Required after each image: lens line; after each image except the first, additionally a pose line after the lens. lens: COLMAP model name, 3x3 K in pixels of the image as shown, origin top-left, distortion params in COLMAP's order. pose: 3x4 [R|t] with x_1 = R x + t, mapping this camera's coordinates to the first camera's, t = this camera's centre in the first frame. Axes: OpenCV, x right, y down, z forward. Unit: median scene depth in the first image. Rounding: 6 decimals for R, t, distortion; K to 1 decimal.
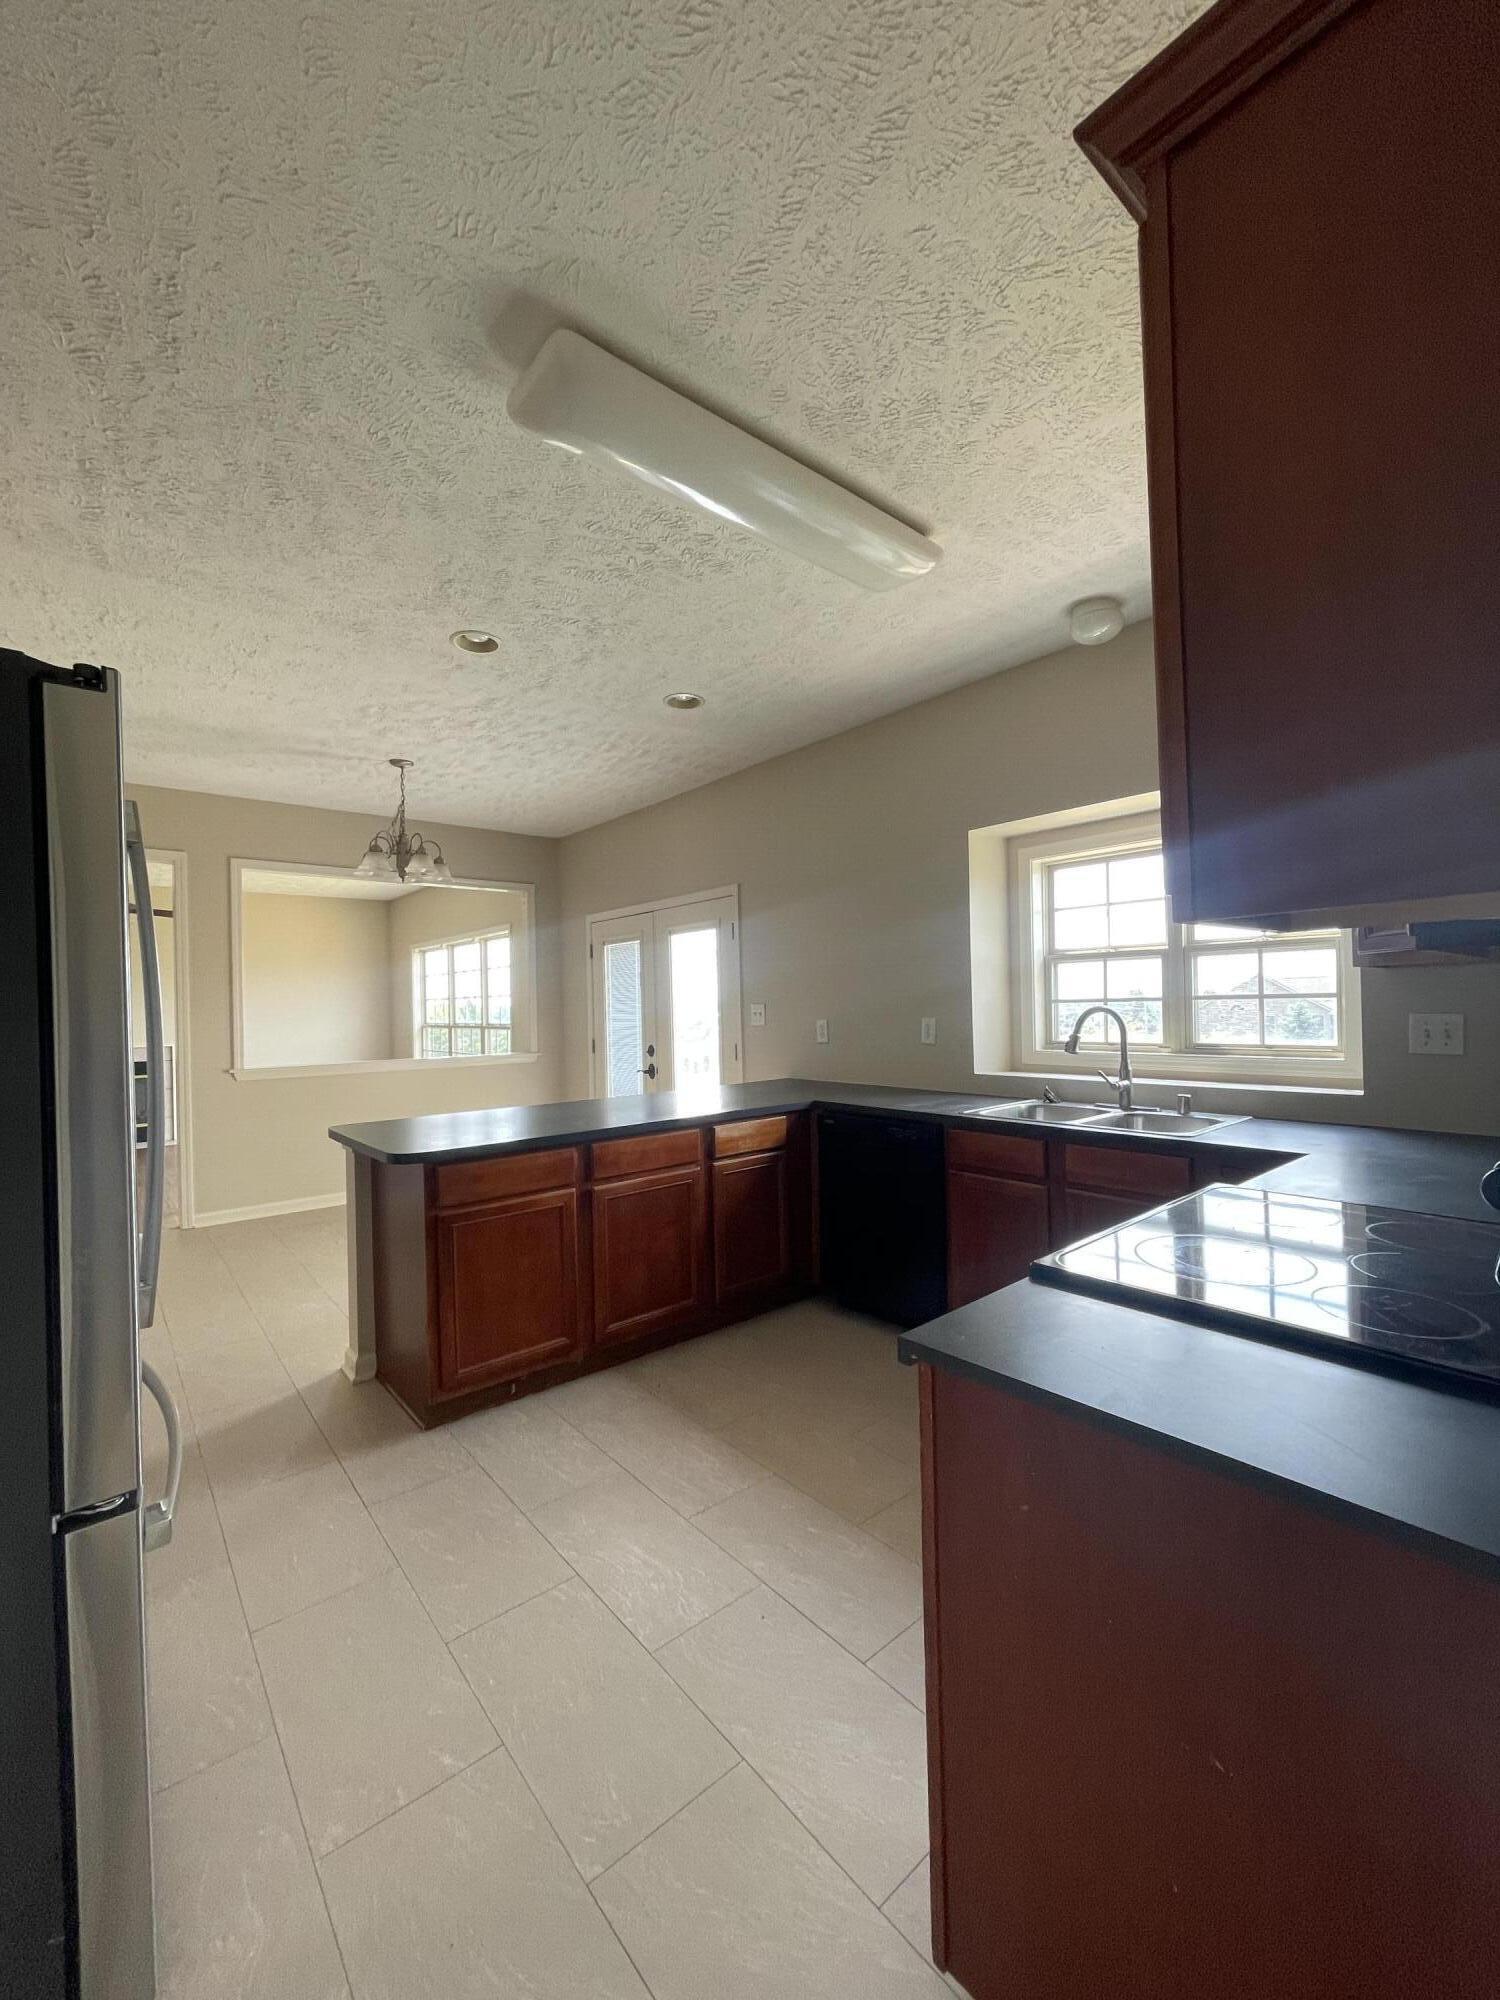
lens RADIAL K [[798.2, 0, 759.2], [0, 798.2, 1000.5], [0, 0, 1]] dist [0.002404, -0.002730]
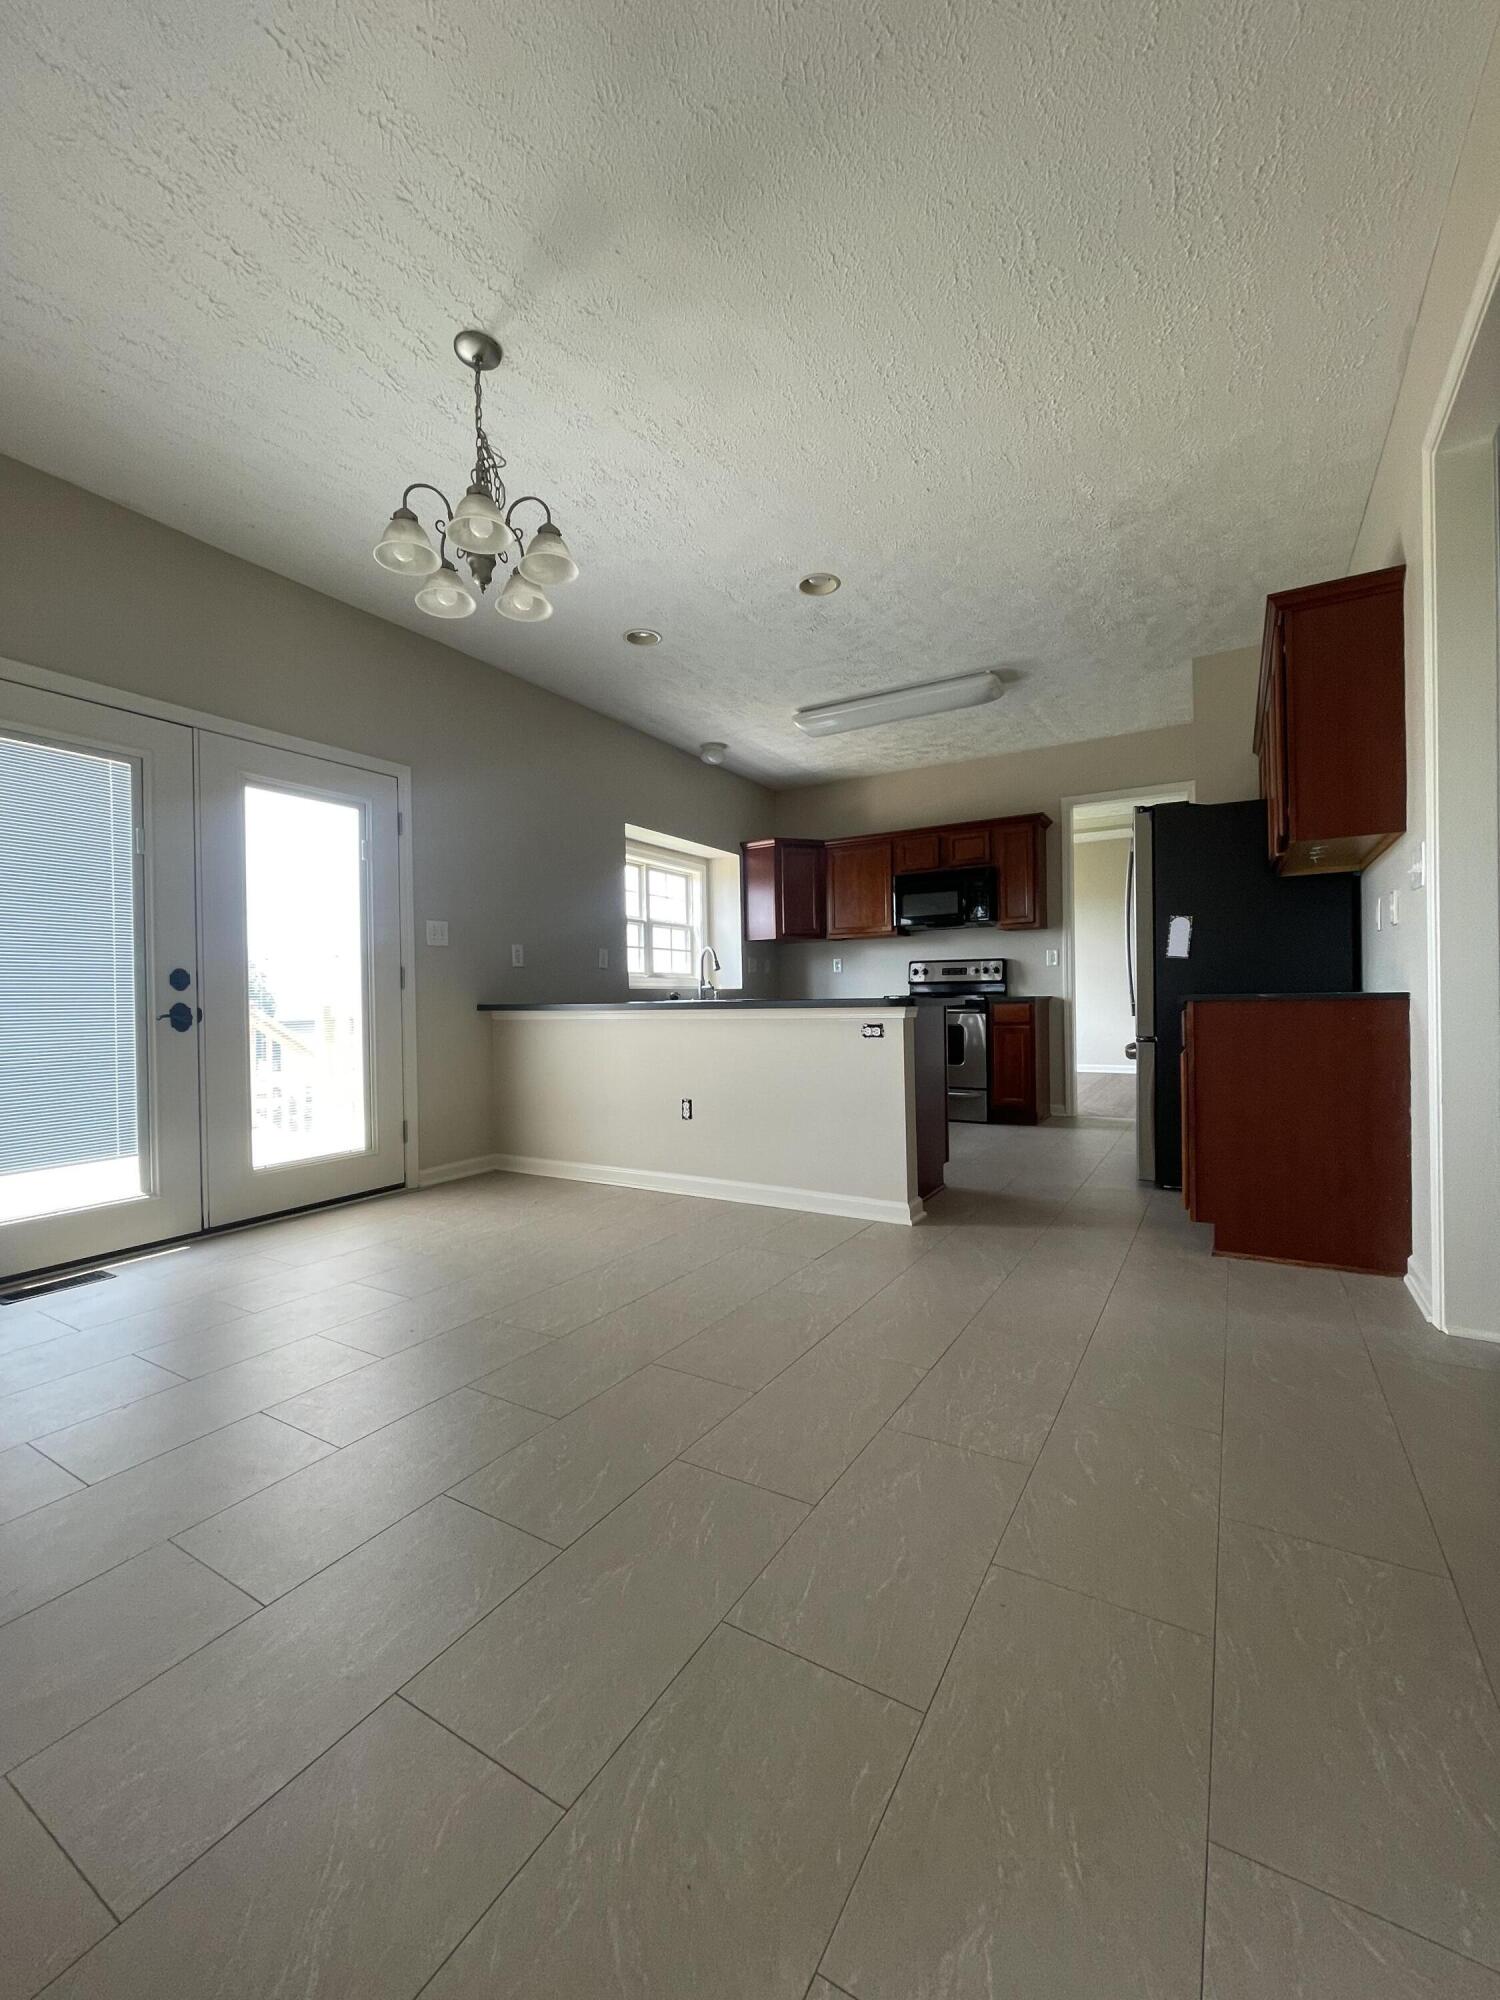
lens RADIAL K [[798.2, 0, 759.2], [0, 798.2, 1000.5], [0, 0, 1]] dist [0.002404, -0.002730]
pose [[-0.318243, 0.026852, 0.947629, -0.780282], [0.022234, 0.999535, -0.020856, 0.097756], [-0.947748, 0.014432, -0.318692, 0.803457]]
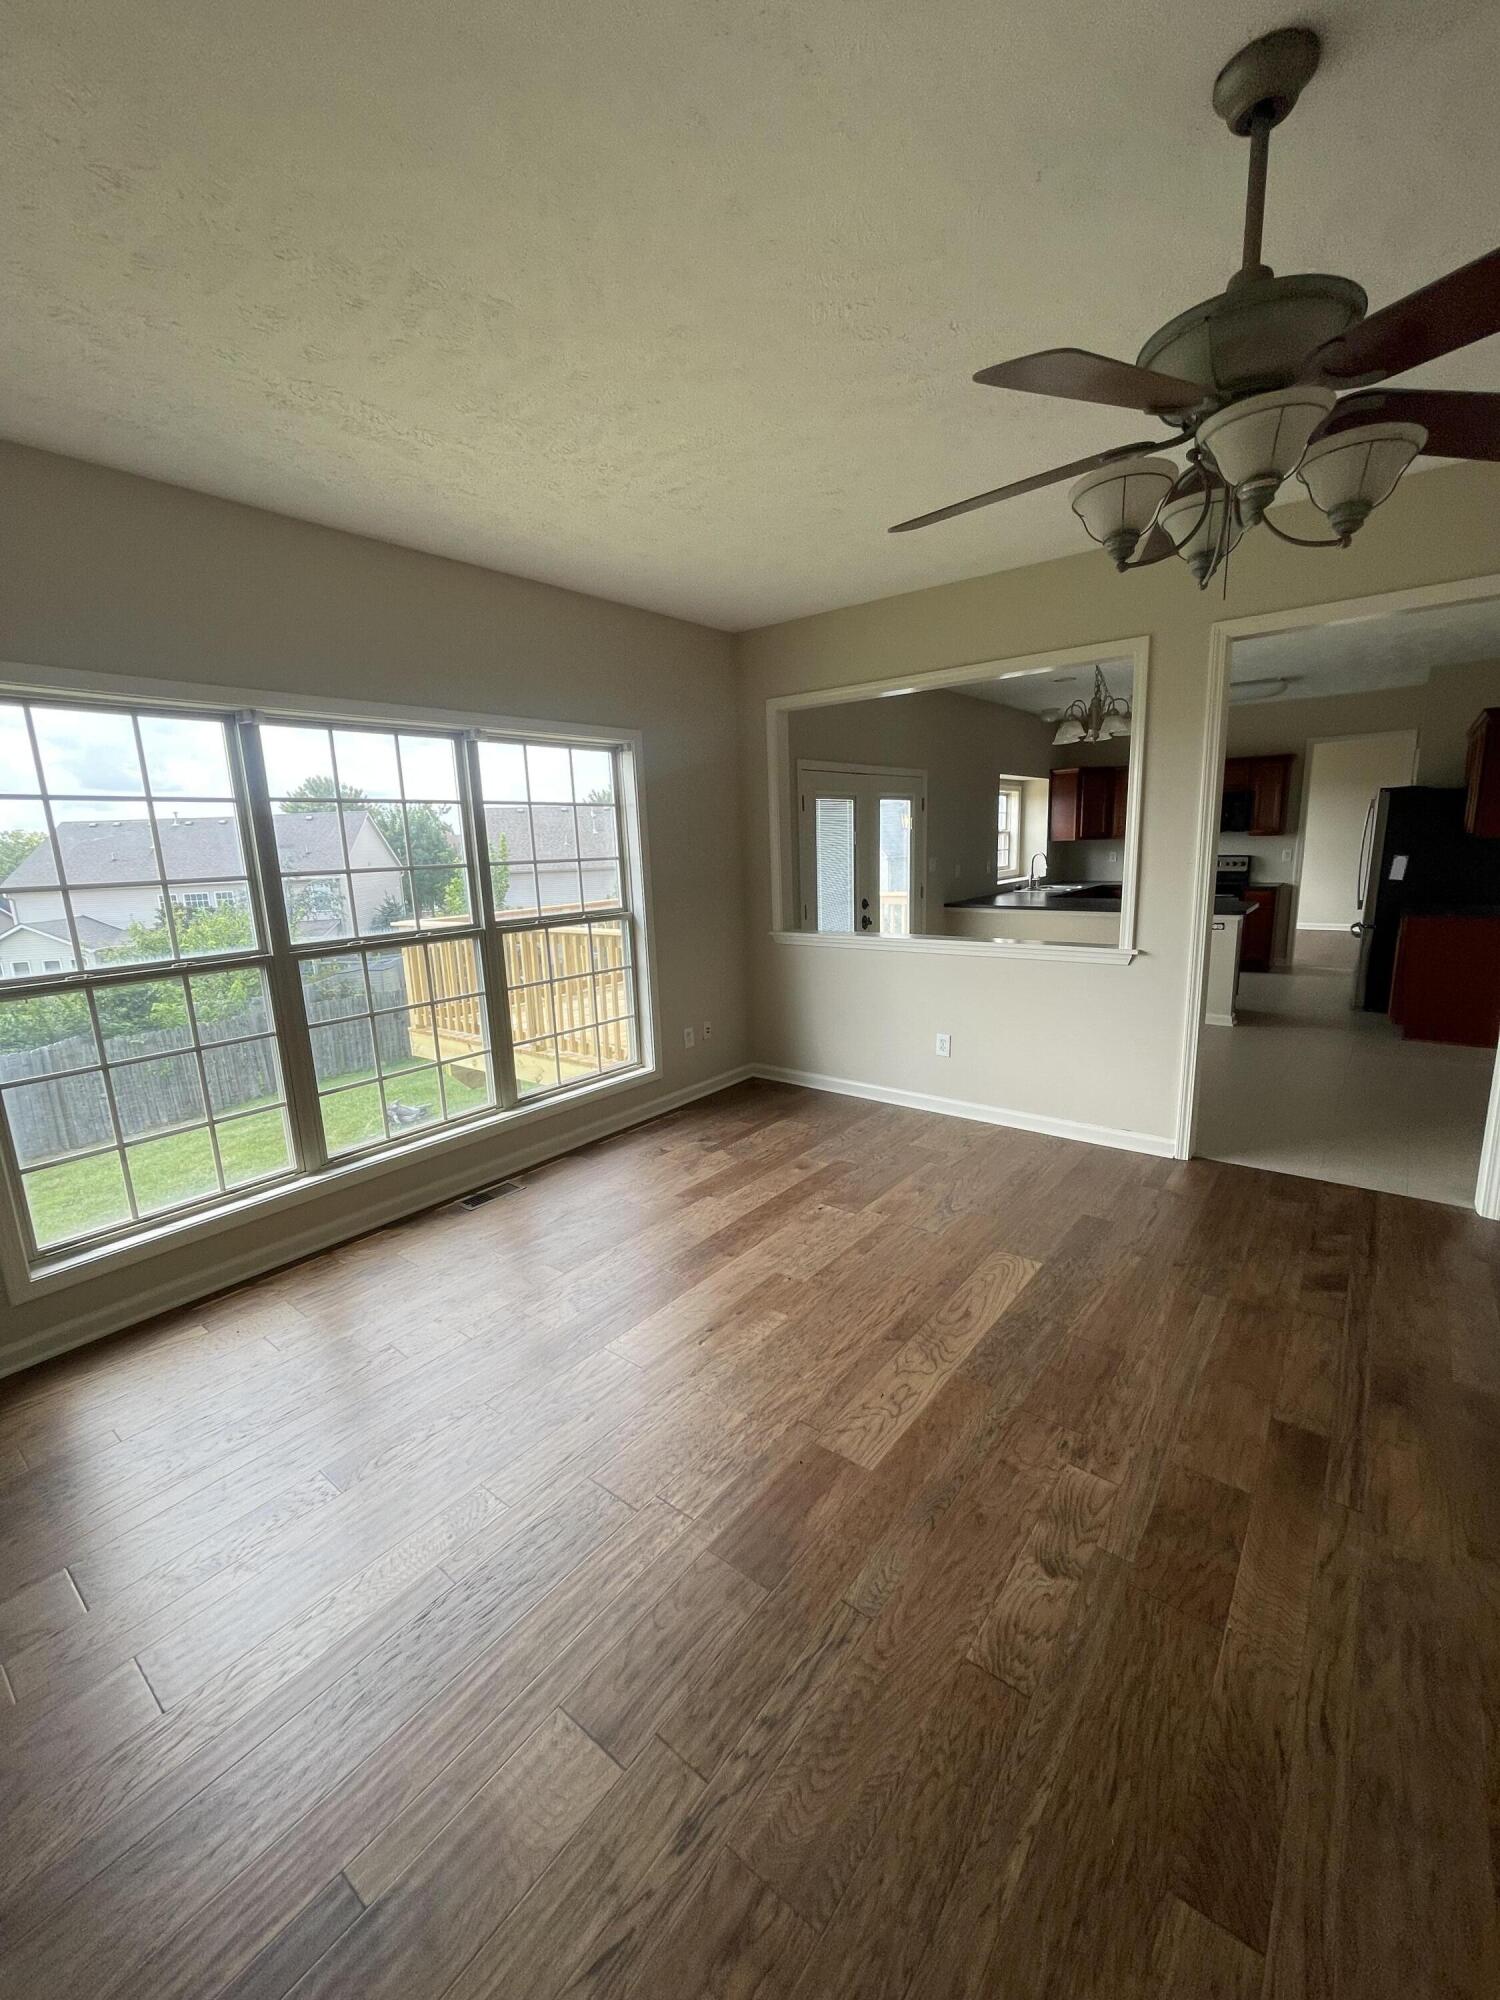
lens RADIAL K [[813.6, 0, 750.0], [0, 813.6, 1000.0], [0, 0, 1]] dist [0.000403, -0.007893]
pose [[-0.186621, -0.164535, 0.968556, -1.233734], [0.037992, 0.983930, 0.174467, -0.009624], [-0.981697, 0.069356, -0.177371, 1.375334]]
